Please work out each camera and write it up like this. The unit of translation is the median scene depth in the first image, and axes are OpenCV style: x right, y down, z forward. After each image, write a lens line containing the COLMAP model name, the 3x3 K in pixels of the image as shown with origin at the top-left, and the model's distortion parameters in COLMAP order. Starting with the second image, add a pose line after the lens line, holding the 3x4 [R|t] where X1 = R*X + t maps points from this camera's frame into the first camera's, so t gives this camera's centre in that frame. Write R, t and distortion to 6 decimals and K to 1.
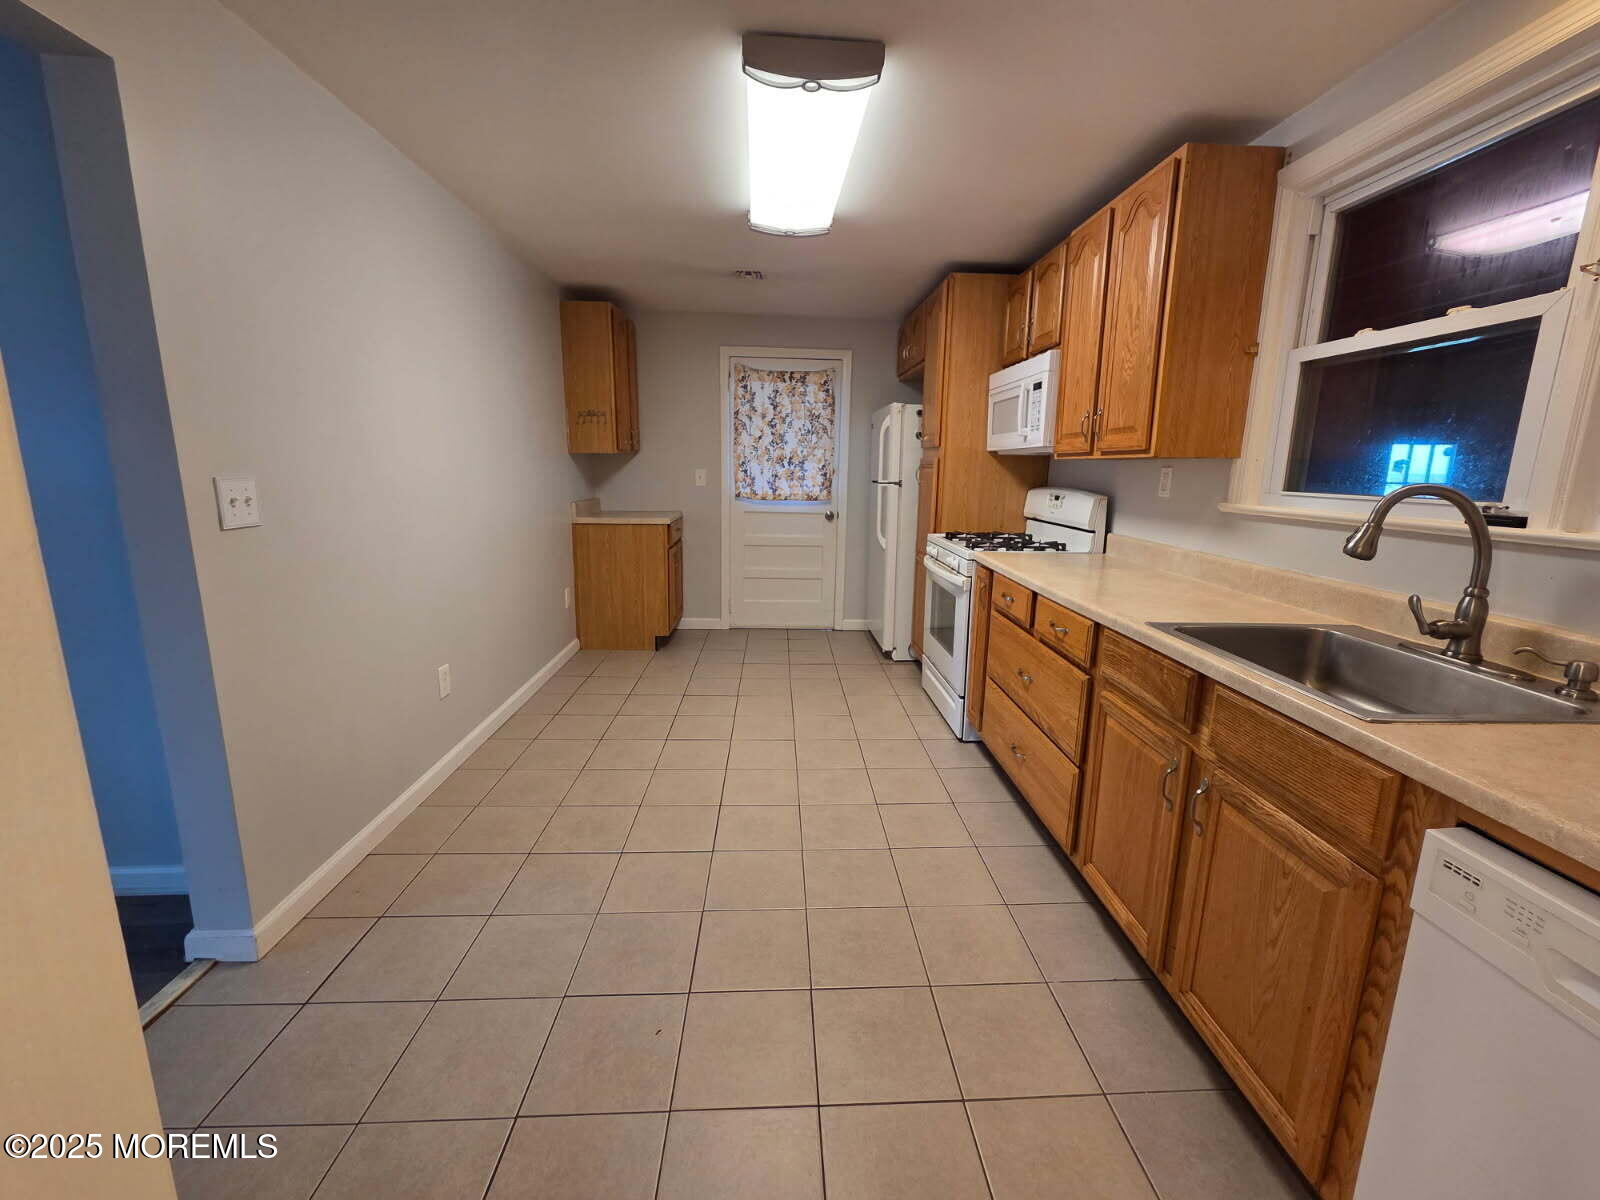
lens RADIAL K [[659.6, 0, 803.3], [0, 659.6, 594.7], [0, 0, 1]] dist [0.002251, -0.000173]
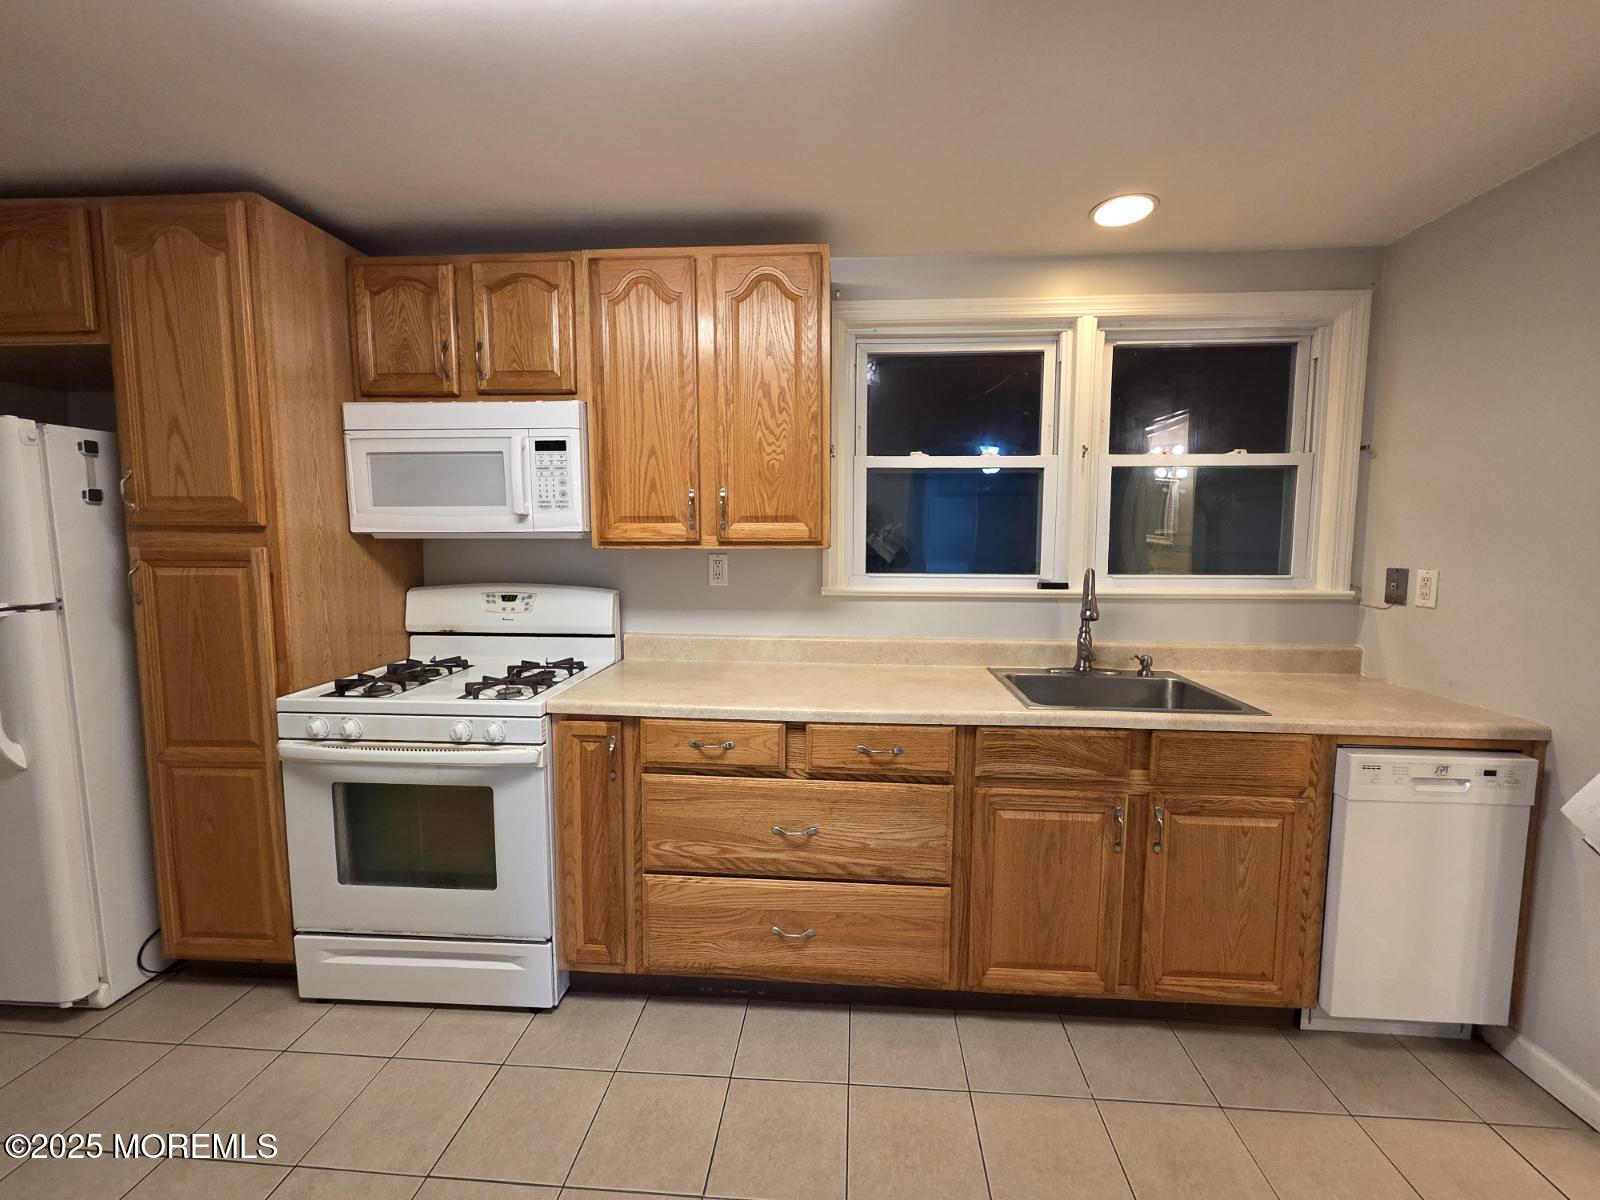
lens RADIAL K [[659.6, 0, 802.3], [0, 659.6, 589.9], [0, 0, 1]] dist [0.002251, -0.000173]
pose [[0.103355, -0.106194, 0.988959, -0.464726], [0.191508, 0.977805, 0.084982, -0.254874], [-0.976034, 0.180611, 0.121398, 0.989542]]
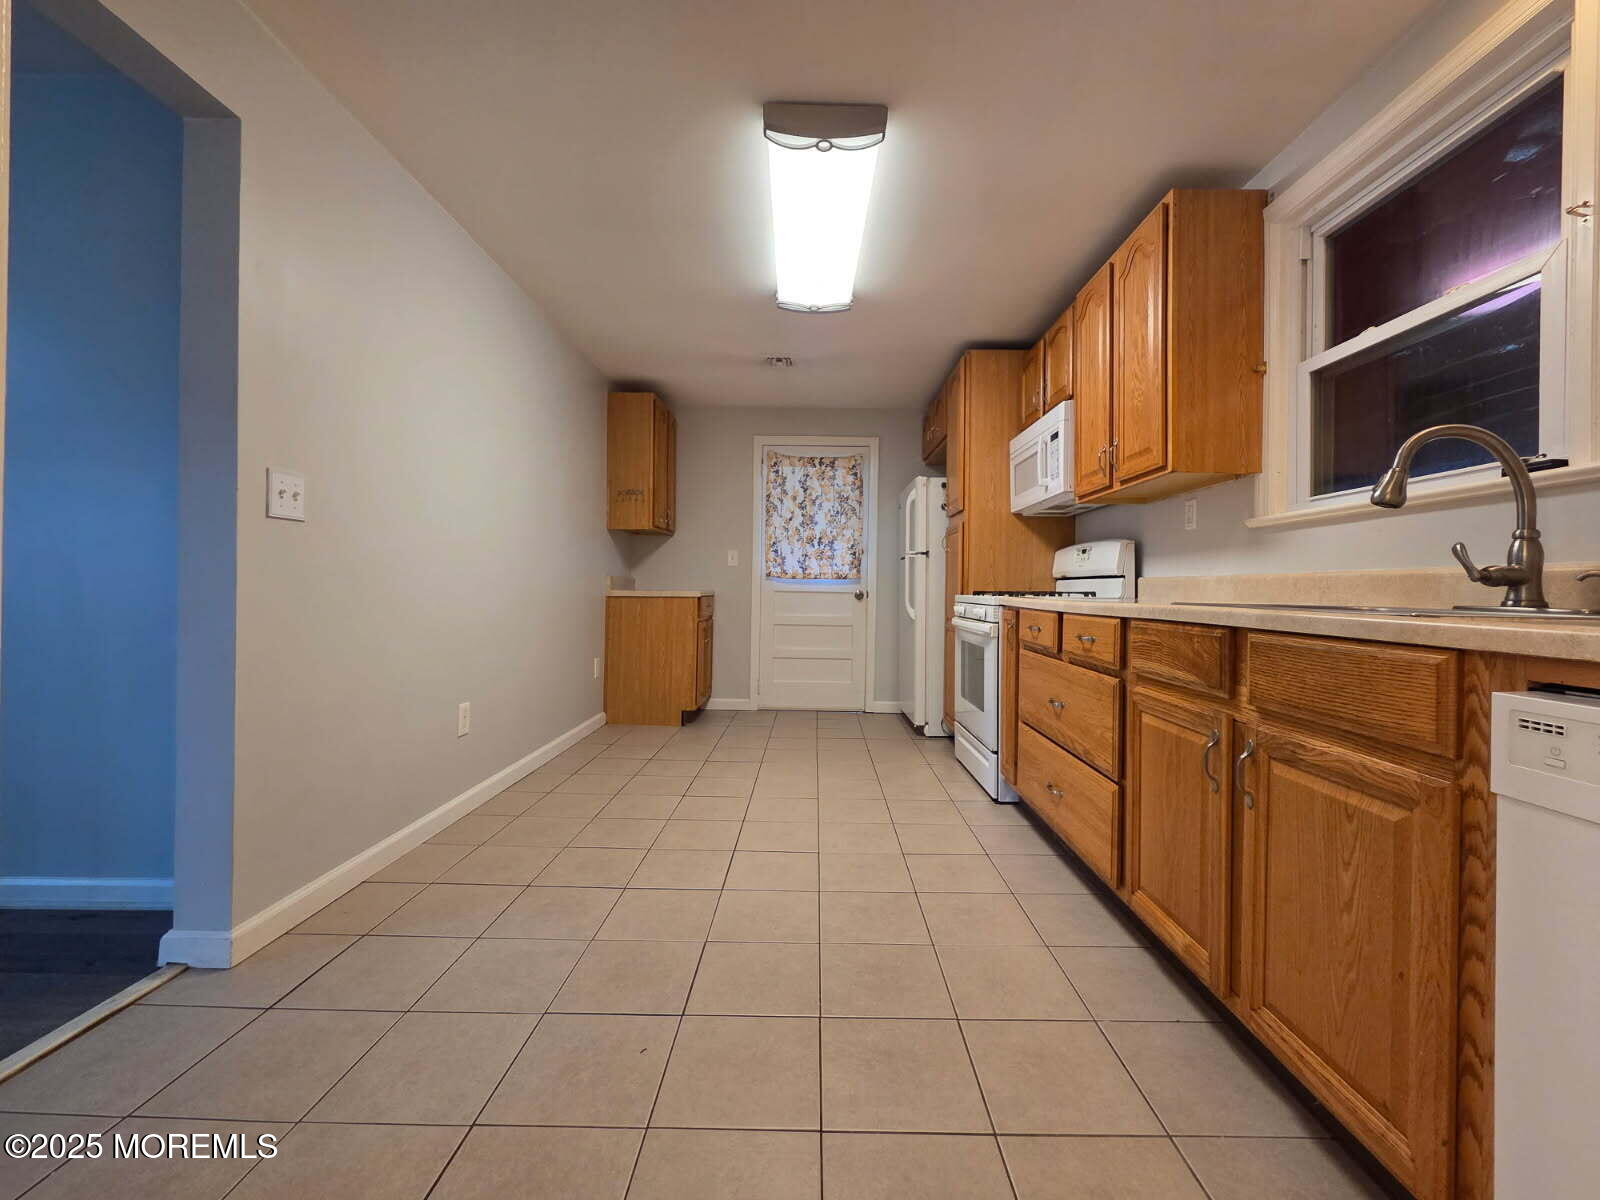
lens RADIAL K [[659.6, 0, 802.5], [0, 659.6, 593.8], [0, 0, 1]] dist [0.002251, -0.000173]
pose [[0.998170, -0.003277, -0.060379, 0.036332], [-0.008352, 0.981487, -0.191348, 0.178723], [0.059888, 0.191502, 0.979663, 0.026418]]
